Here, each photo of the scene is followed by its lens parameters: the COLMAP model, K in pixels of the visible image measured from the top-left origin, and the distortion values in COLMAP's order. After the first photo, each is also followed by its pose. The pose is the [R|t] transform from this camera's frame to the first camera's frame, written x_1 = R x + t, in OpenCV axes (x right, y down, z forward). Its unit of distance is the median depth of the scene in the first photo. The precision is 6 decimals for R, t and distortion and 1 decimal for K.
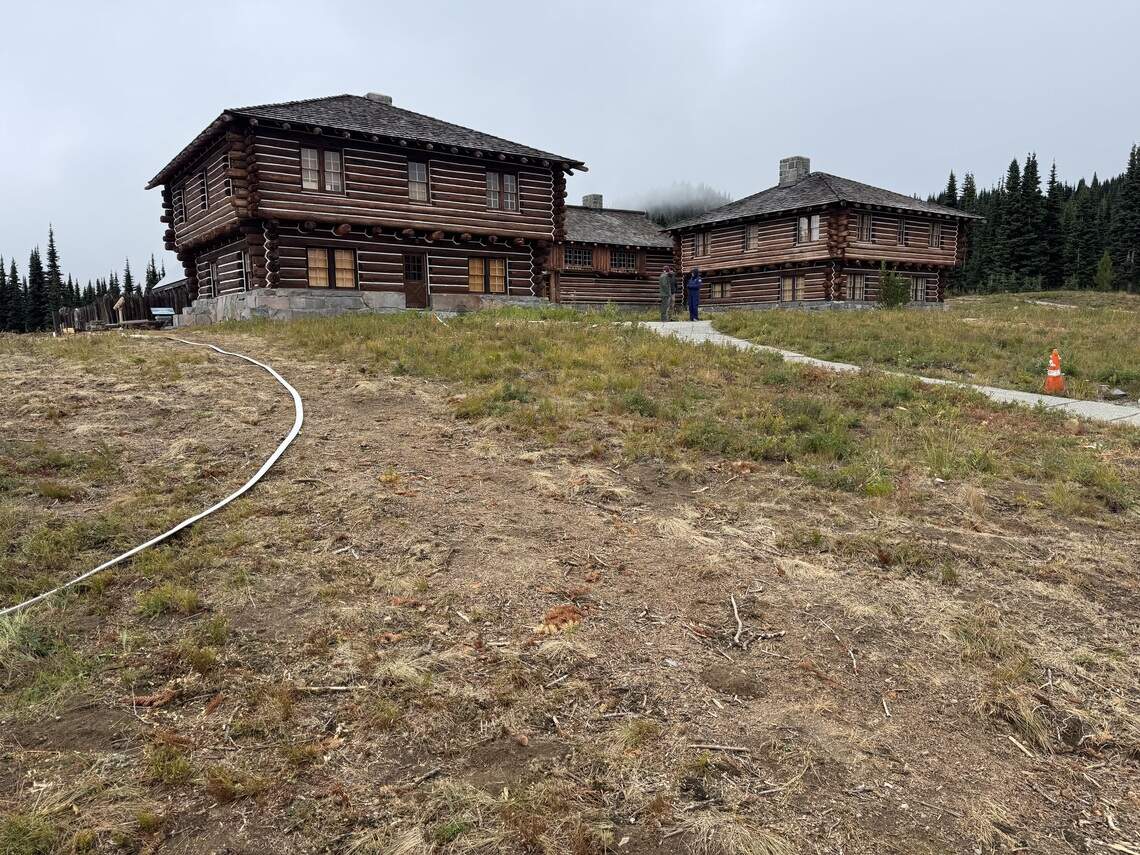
lens RADIAL K [[804.4, 0, 572.2], [0, 804.4, 432.9], [0, 0, 1]] dist [0.063080, -0.005175]
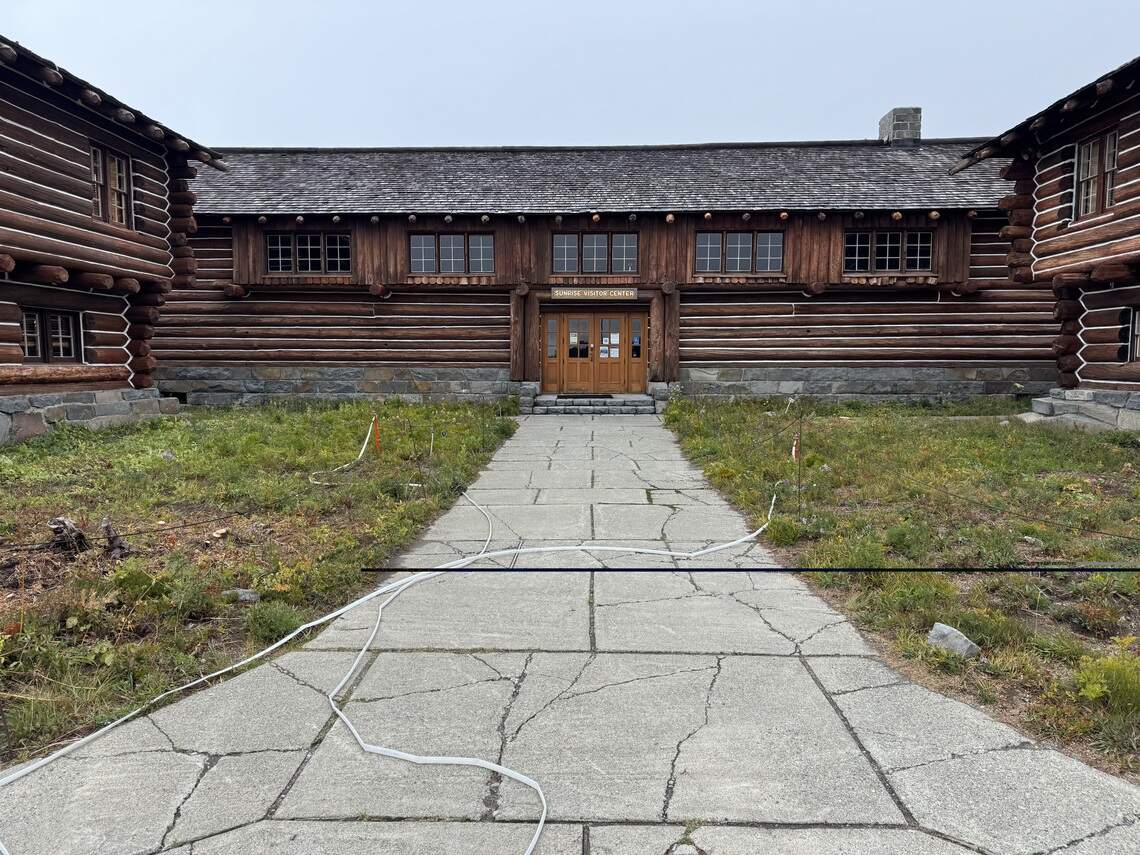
lens RADIAL K [[804.4, 0, 566.2], [0, 804.4, 439.0], [0, 0, 1]] dist [0.063080, -0.005175]
pose [[0.789204, 0.067066, -0.610458, 0.183540], [-0.081550, 0.996661, 0.004066, -0.111518], [0.608692, 0.046574, 0.792039, 0.589947]]
